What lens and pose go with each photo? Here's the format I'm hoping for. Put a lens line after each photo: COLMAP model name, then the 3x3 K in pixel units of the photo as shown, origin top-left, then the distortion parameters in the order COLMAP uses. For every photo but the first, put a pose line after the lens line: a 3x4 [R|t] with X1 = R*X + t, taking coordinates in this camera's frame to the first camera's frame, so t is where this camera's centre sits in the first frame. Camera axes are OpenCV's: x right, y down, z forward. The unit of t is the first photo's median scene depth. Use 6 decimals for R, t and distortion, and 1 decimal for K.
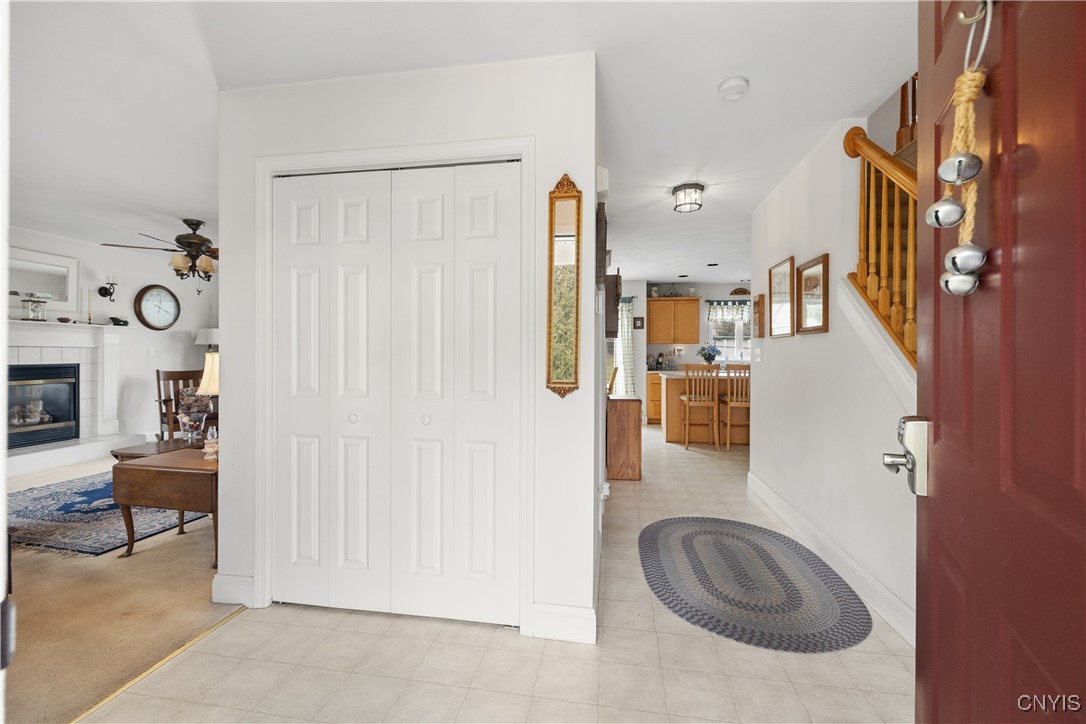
lens RADIAL K [[470.7, 0, 549.9], [0, 470.7, 355.9], [0, 0, 1]] dist [0.002064, 0.000166]
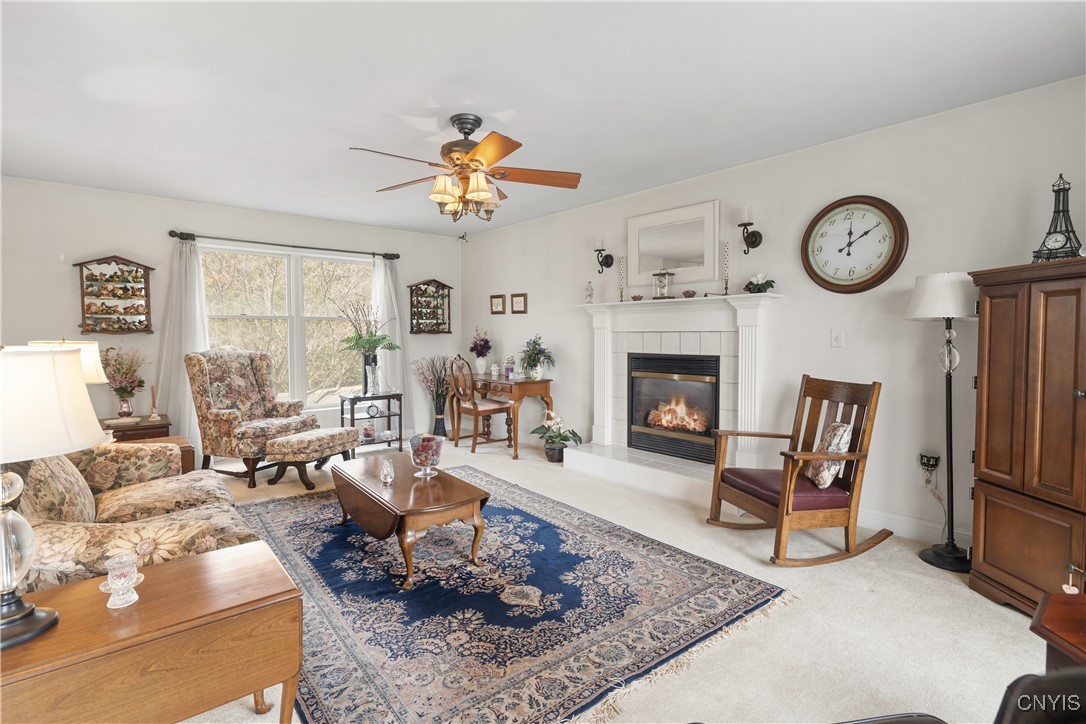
lens RADIAL K [[522.1, 0, 537.5], [0, 522.1, 350.4], [0, 0, 1]] dist [-0.011662, -0.000309]
pose [[-0.641995, 0.022038, -0.766392, -0.251721], [-0.004749, 0.999453, 0.032718, -0.013548], [0.766694, 0.024644, -0.641539, 1.218140]]
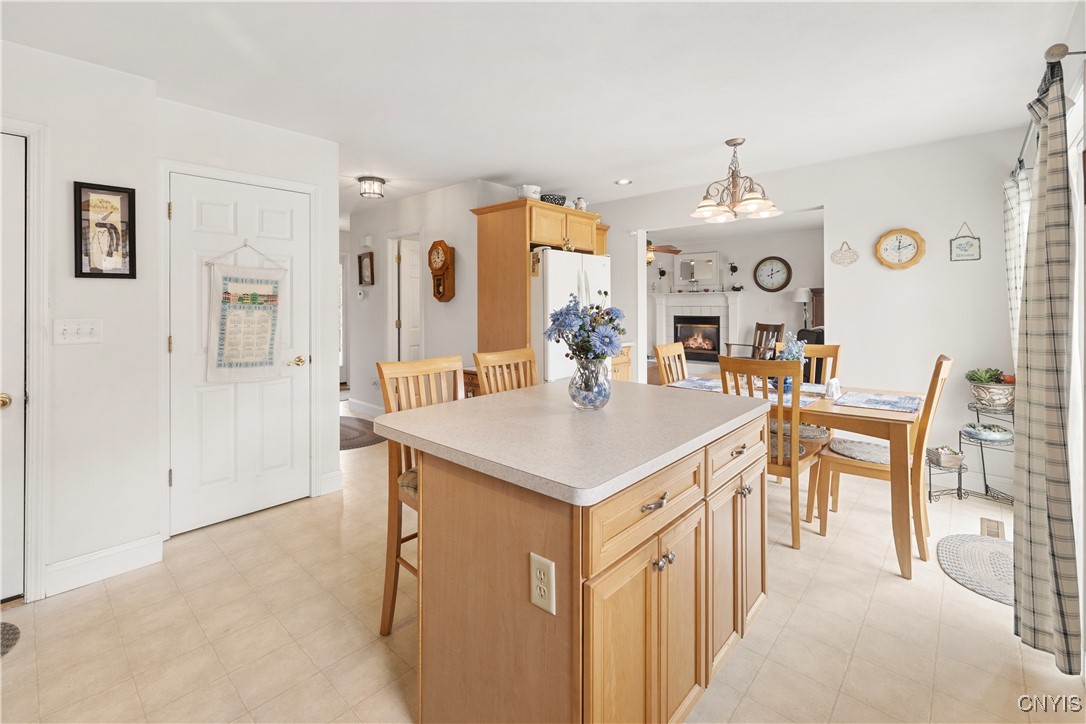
lens RADIAL K [[470.7, 0, 545.4], [0, 470.7, 309.8], [0, 0, 1]] dist [0.002064, 0.000166]
pose [[-0.524929, 0.009971, -0.851088, 0.653644], [-0.001251, 0.999921, 0.012486, -0.023740], [0.851145, 0.007619, -0.524875, 1.276228]]
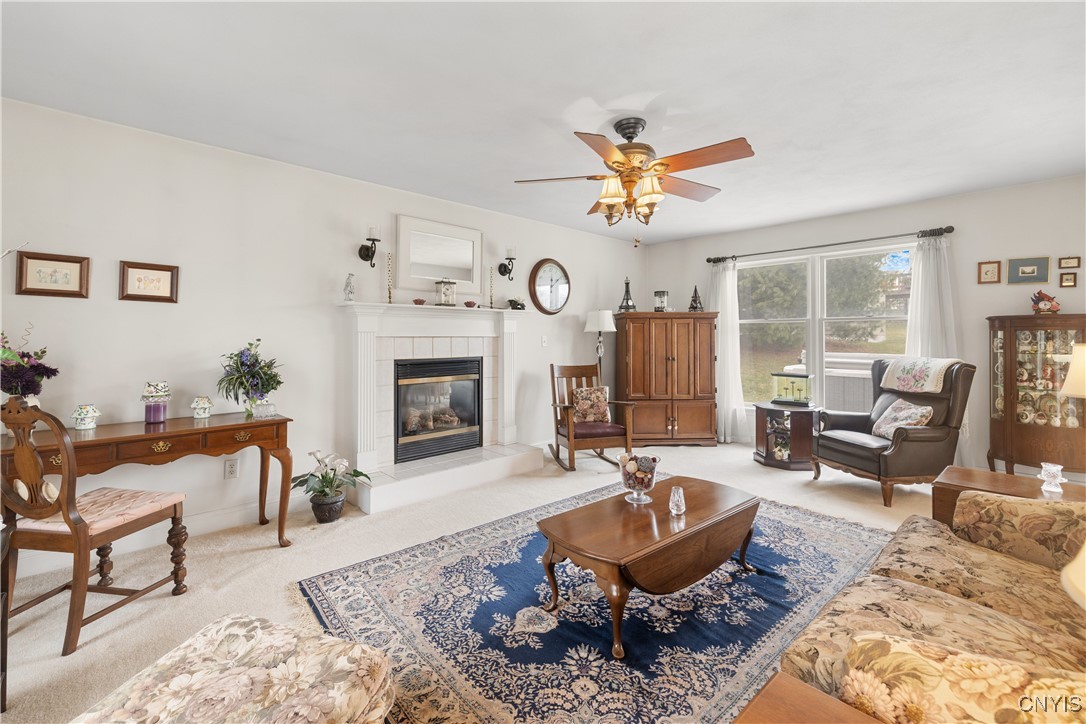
lens RADIAL K [[470.7, 0, 531.1], [0, 470.7, 332.0], [0, 0, 1]] dist [0.002064, 0.000166]
pose [[0.795589, -0.013782, -0.605679, -0.408065], [0.002072, 0.999797, -0.020029, -0.009647], [0.605833, 0.014680, 0.795457, 0.374469]]
